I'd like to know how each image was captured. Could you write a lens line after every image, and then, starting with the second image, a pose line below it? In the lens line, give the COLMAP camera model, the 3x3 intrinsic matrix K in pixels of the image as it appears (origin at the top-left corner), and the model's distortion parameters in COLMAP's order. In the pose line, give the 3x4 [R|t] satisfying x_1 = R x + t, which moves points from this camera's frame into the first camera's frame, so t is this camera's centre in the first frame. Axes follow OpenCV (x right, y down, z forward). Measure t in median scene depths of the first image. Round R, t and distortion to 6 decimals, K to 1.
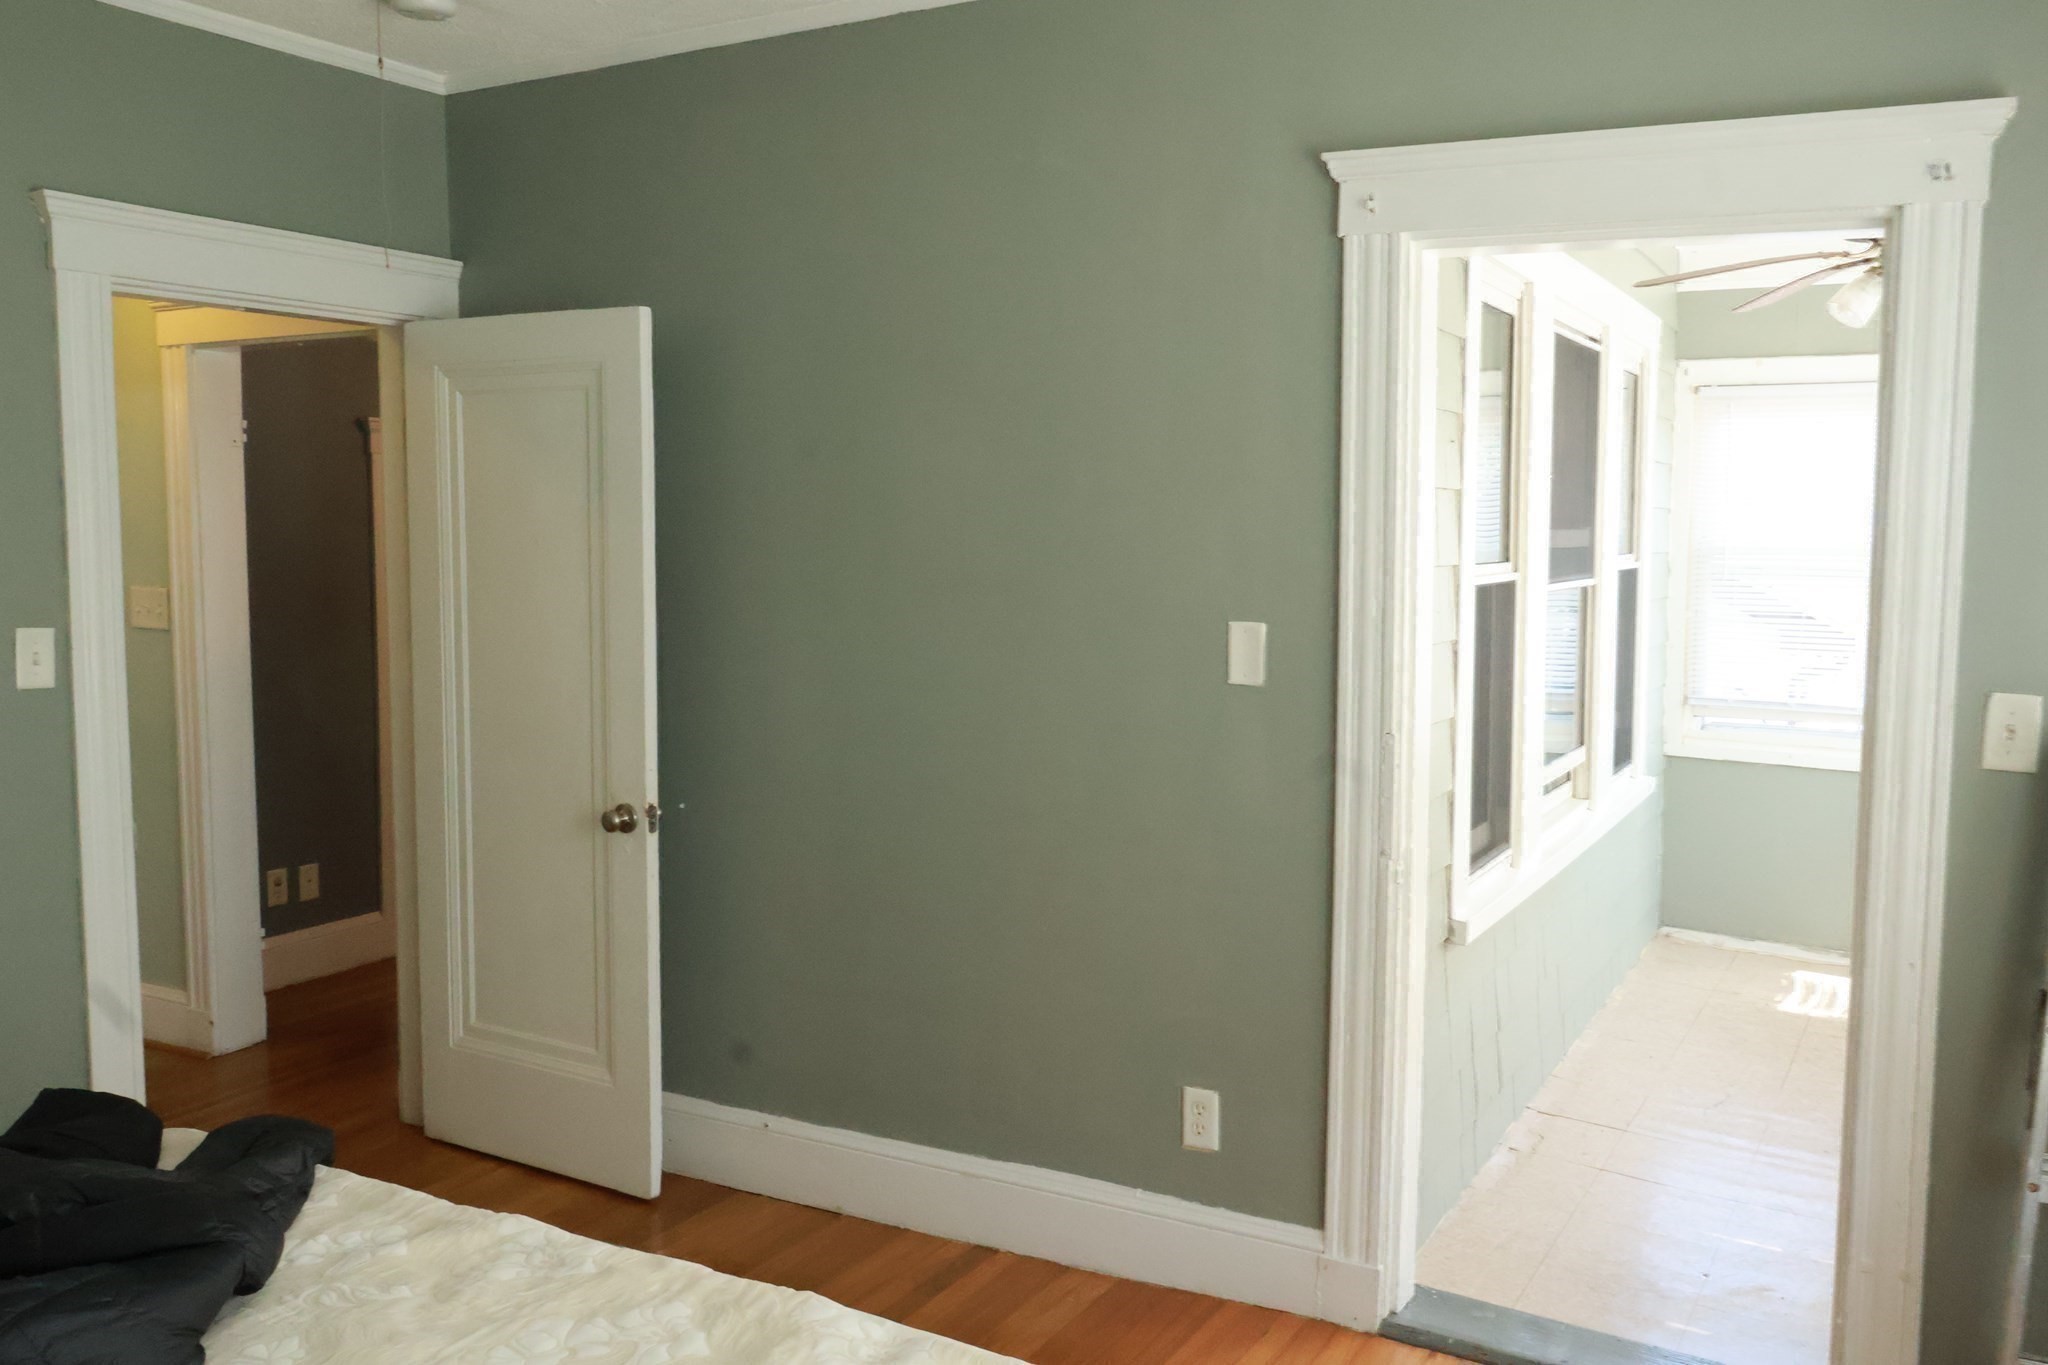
lens RADIAL K [[1681.4, 0, 1024.0], [0, 1681.4, 682.5], [0, 0, 1]] dist [0.001275, 0.003809]
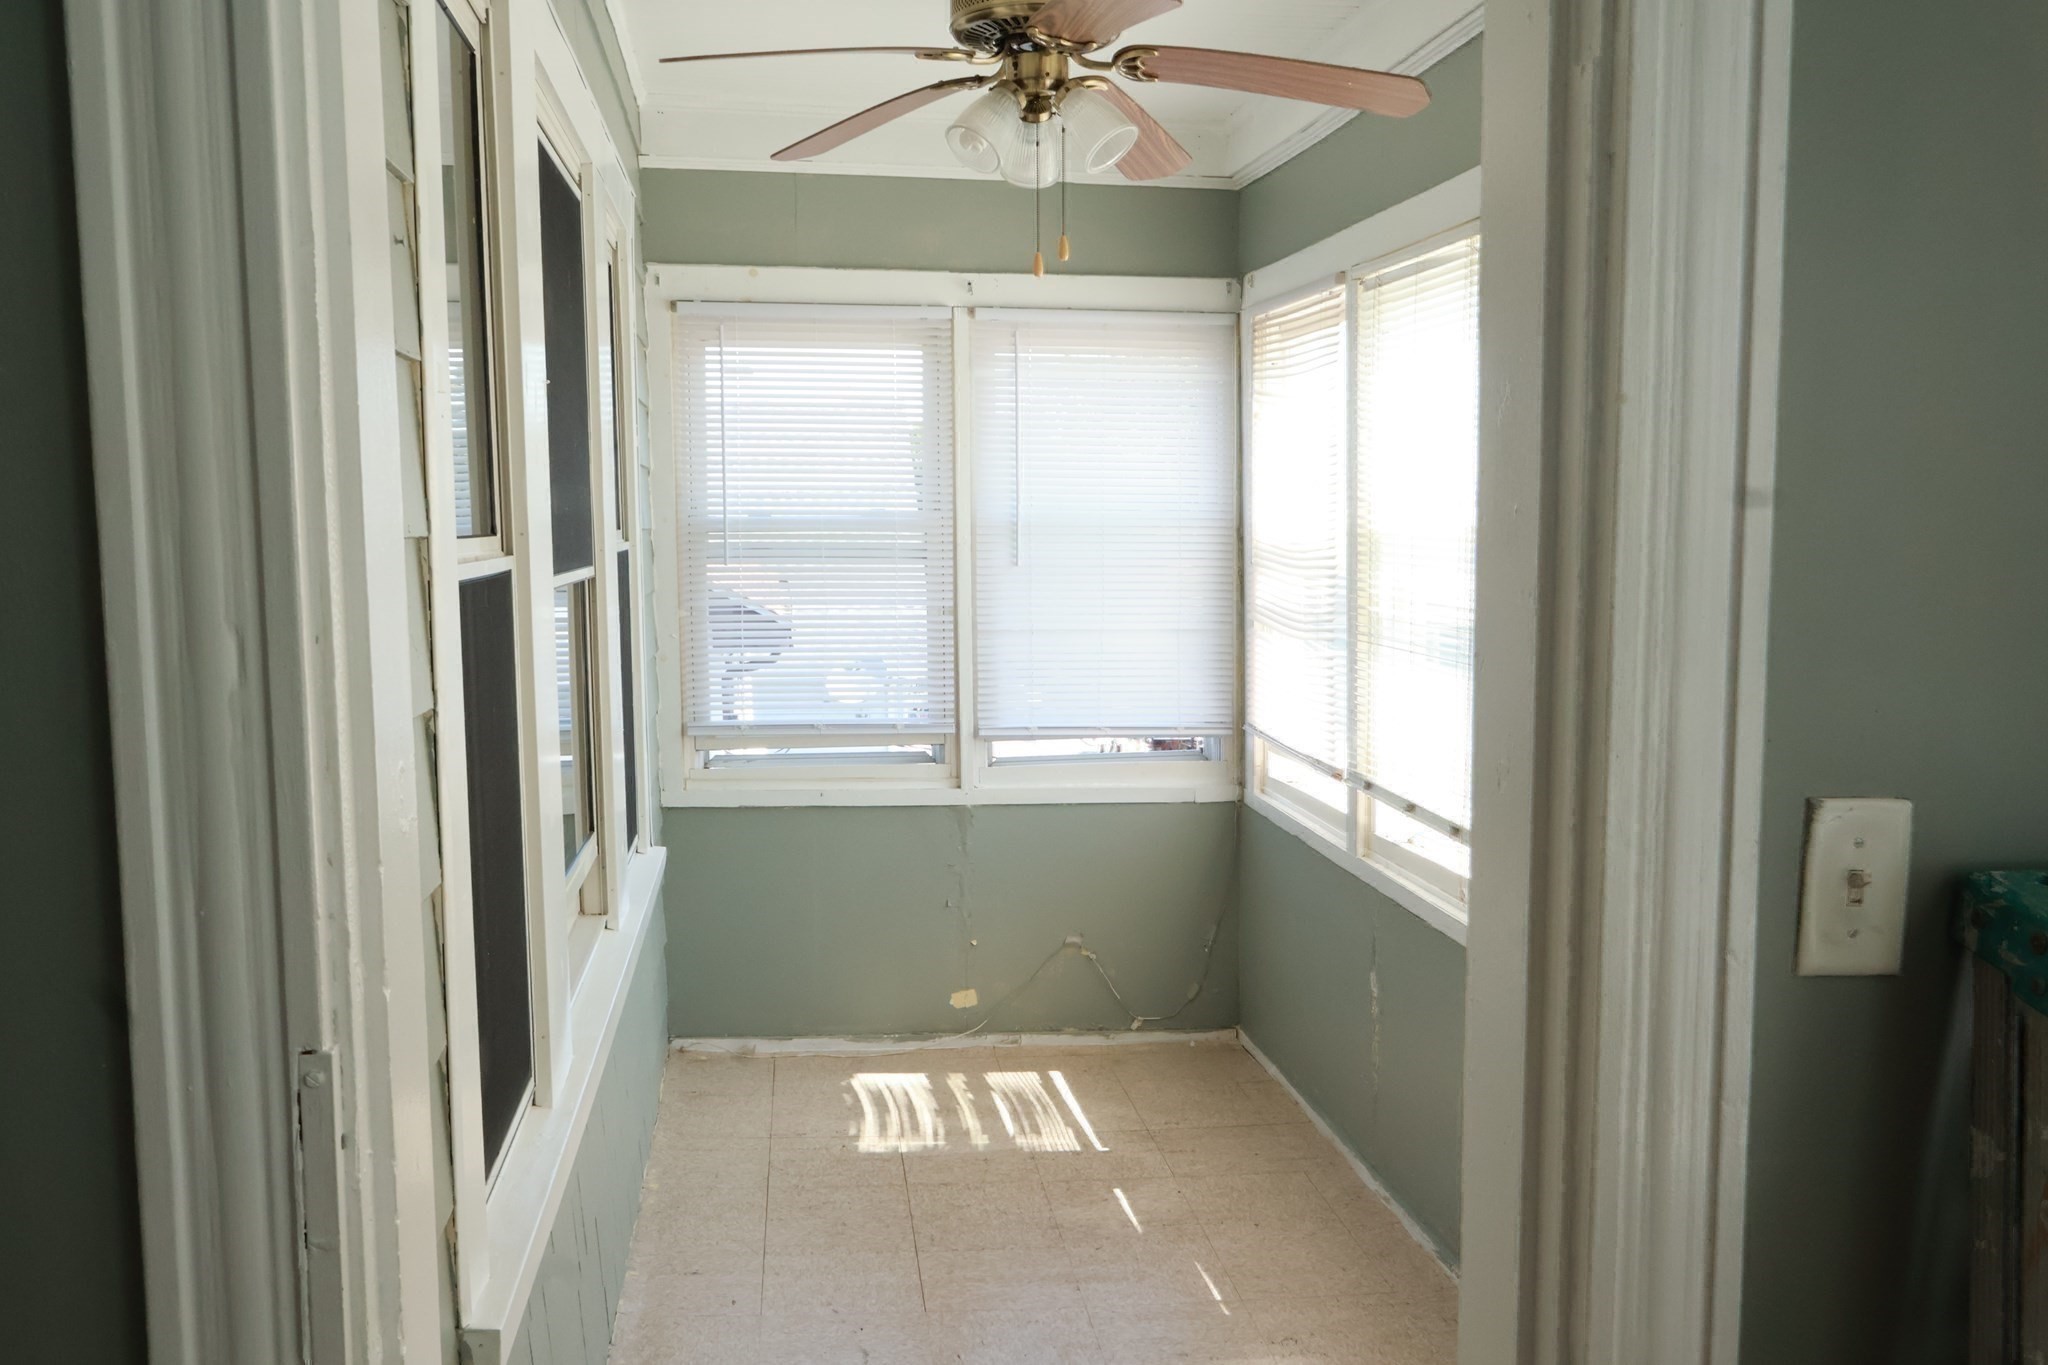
lens RADIAL K [[1681.4, 0, 1024.0], [0, 1681.4, 682.5], [0, 0, 1]] dist [0.001275, 0.003809]
pose [[0.792390, -0.066715, 0.606356, 0.079170], [0.064630, 0.997588, 0.025303, -0.023027], [-0.606581, 0.019139, 0.794791, 0.386028]]
